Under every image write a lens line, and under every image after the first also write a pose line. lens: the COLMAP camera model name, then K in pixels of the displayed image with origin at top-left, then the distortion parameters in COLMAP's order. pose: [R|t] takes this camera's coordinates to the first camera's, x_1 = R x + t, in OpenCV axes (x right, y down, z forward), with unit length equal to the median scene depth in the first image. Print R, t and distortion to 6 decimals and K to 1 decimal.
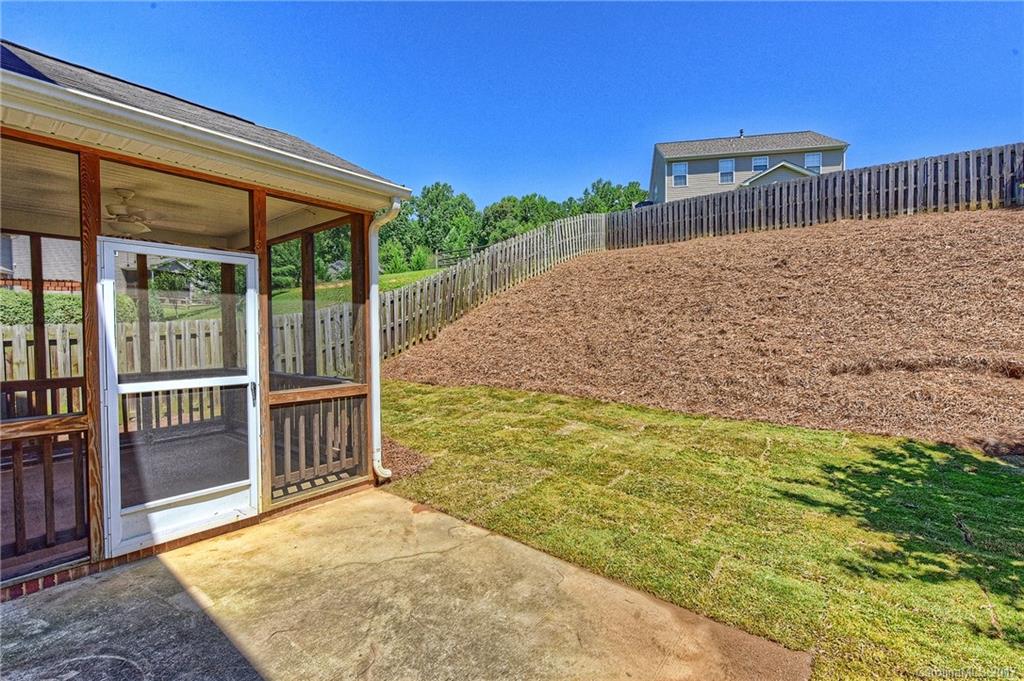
lens RADIAL K [[455.0, 0, 517.3], [0, 455.0, 342.7], [0, 0, 1]] dist [-0.000526, -0.000065]
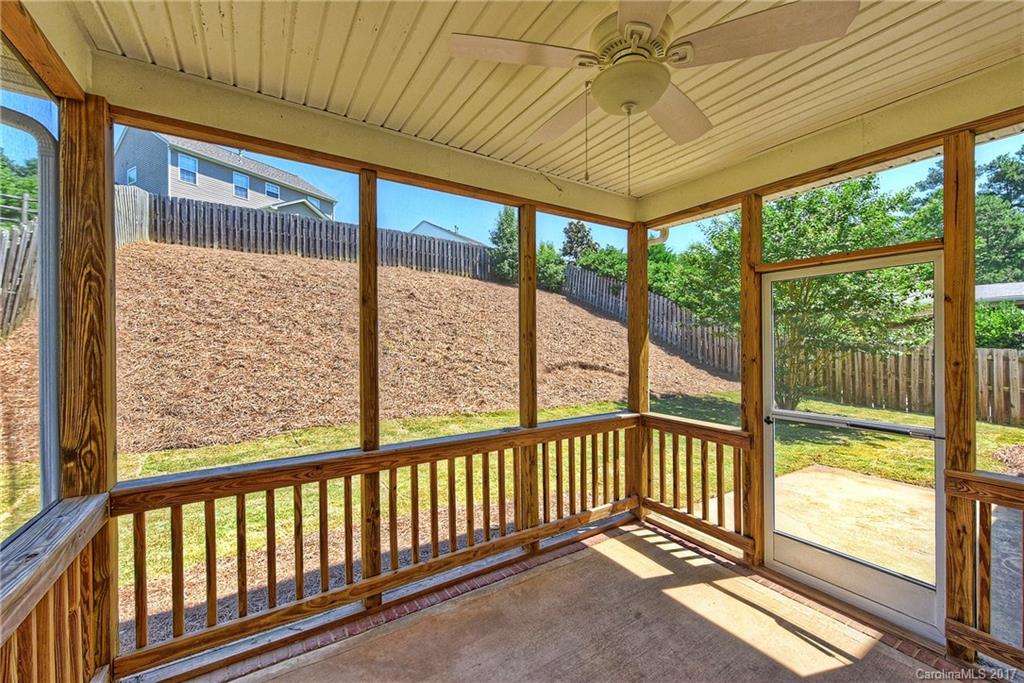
lens RADIAL K [[407.8, 0, 516.3], [0, 407.8, 342.2], [0, 0, 1]] dist [0.001082, 0.000301]
pose [[0.312406, 0.008360, 0.949912, -0.284221], [0.024234, 0.999566, -0.016767, -0.009312], [-0.949639, 0.028258, 0.312068, 0.233568]]
